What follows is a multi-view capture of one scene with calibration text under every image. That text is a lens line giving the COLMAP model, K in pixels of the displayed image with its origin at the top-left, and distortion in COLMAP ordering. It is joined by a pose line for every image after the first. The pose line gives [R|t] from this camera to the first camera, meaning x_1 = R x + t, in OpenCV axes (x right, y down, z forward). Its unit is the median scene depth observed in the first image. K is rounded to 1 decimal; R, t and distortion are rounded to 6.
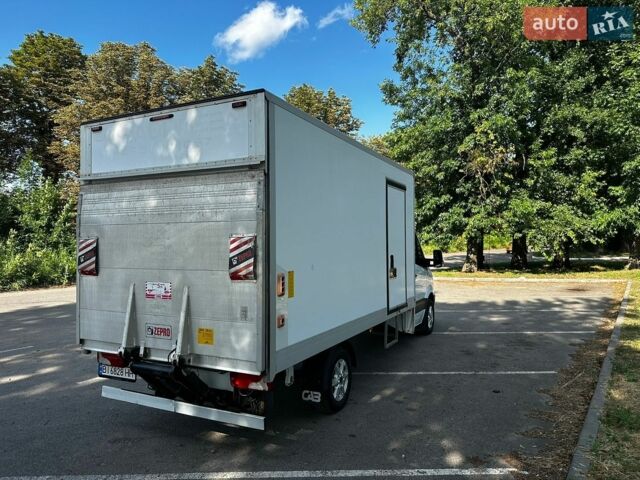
lens RADIAL K [[449.2, 0, 321.7], [0, 449.2, 243.3], [0, 0, 1]] dist [0.042594, -0.042647]
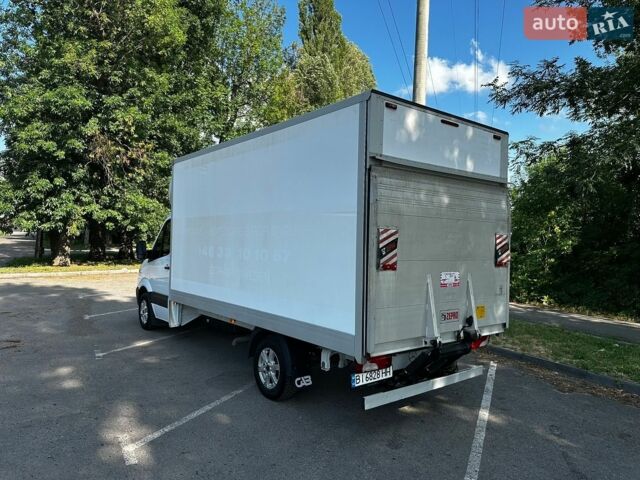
lens RADIAL K [[449.2, 0, 320.2], [0, 449.2, 239.5], [0, 0, 1]] dist [0.042594, -0.042647]
pose [[0.423646, 0.020555, 0.905595, -1.283399], [-0.029204, 0.999533, -0.009025, 0.021554], [-0.905357, -0.022624, 0.424048, 0.702098]]
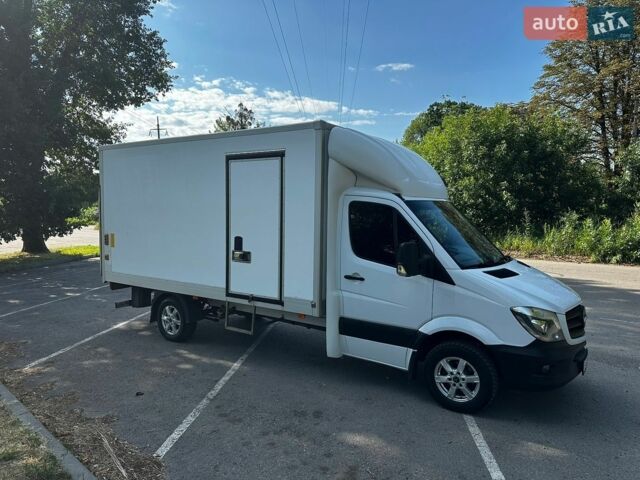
lens RADIAL K [[449.2, 0, 317.8], [0, 449.2, 244.2], [0, 0, 1]] dist [0.042594, -0.042647]
pose [[-0.134442, 0.075216, -0.988063, 1.444379], [-0.007792, 0.997004, 0.076957, -0.041718], [0.990891, 0.018045, -0.133453, 1.770165]]
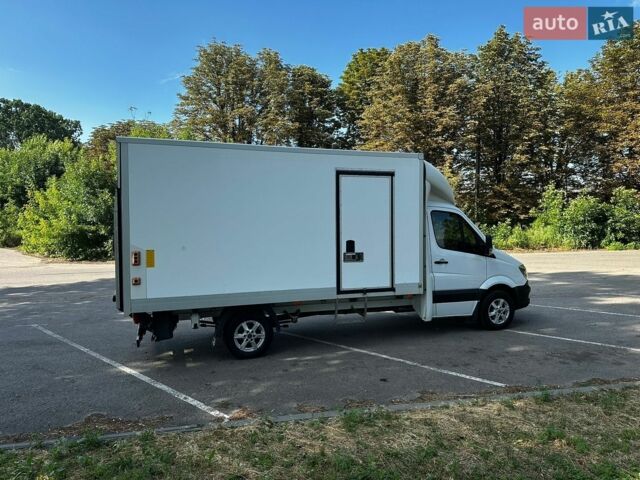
lens RADIAL K [[449.2, 0, 320.6], [0, 449.2, 239.7], [0, 0, 1]] dist [0.042594, -0.042647]
pose [[0.714319, 0.023105, -0.699439, 1.178843], [0.006779, 0.999180, 0.039929, -0.025266], [0.699788, -0.033264, 0.713576, 0.254309]]
